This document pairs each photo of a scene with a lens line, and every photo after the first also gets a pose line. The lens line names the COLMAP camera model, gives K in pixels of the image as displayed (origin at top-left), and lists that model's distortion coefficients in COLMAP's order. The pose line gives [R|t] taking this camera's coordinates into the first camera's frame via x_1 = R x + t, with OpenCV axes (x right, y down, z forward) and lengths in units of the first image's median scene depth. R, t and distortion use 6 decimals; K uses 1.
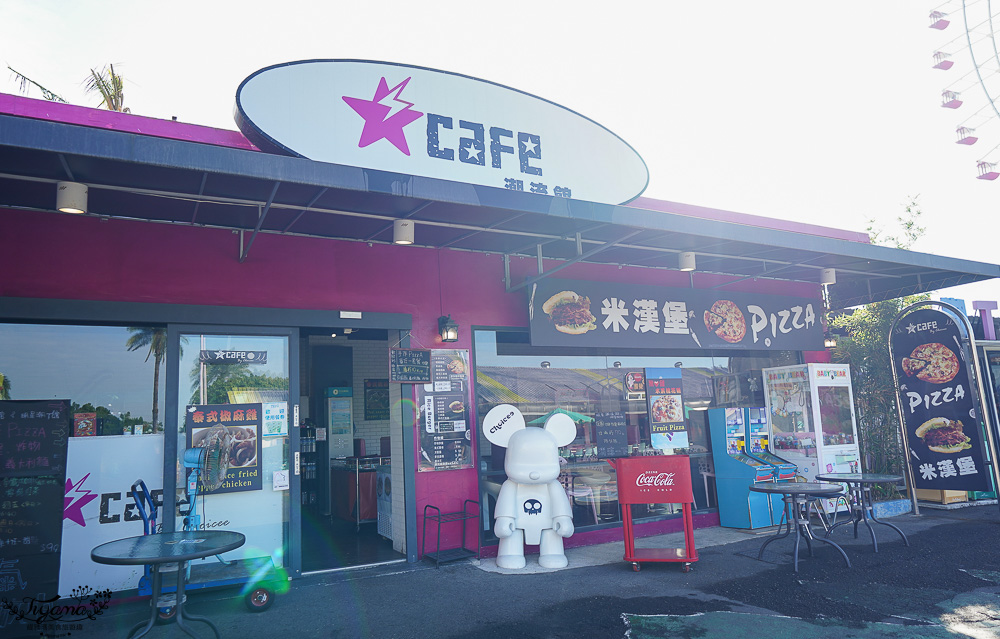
lens RADIAL K [[666.3, 0, 499.2], [0, 666.3, 320.2], [0, 0, 1]] dist [0.000571, 0.000142]
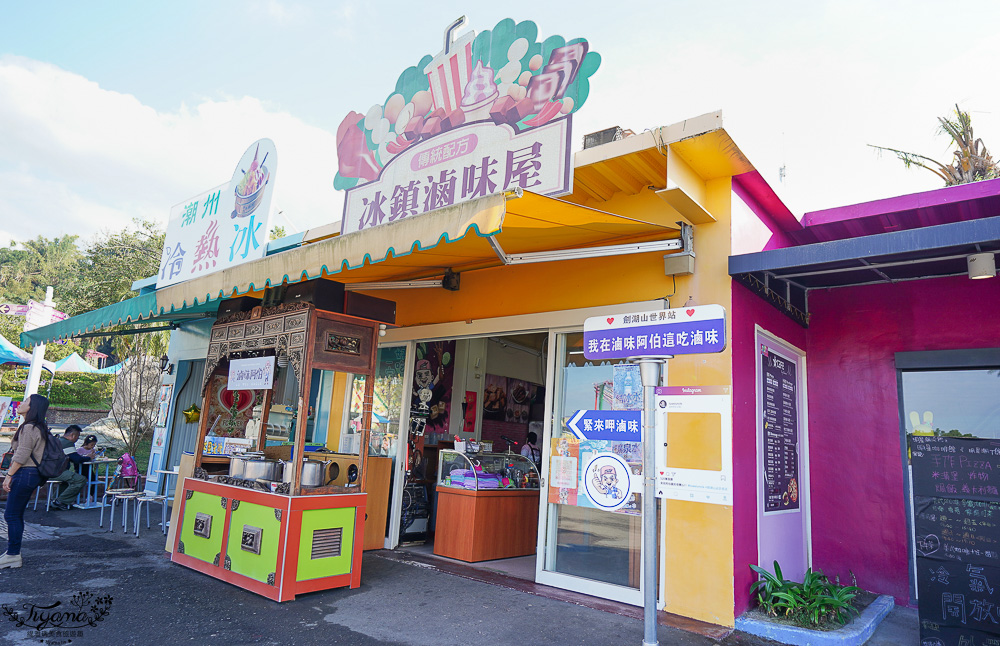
lens RADIAL K [[630.9, 0, 499.9], [0, 630.9, 324.0], [0, 0, 1]] dist [-0.001870, -0.000774]
pose [[0.384129, -0.106053, -0.917168, 0.052352], [0.072233, 0.993788, -0.084660, -0.055288], [0.920450, -0.033730, 0.389403, -0.257876]]
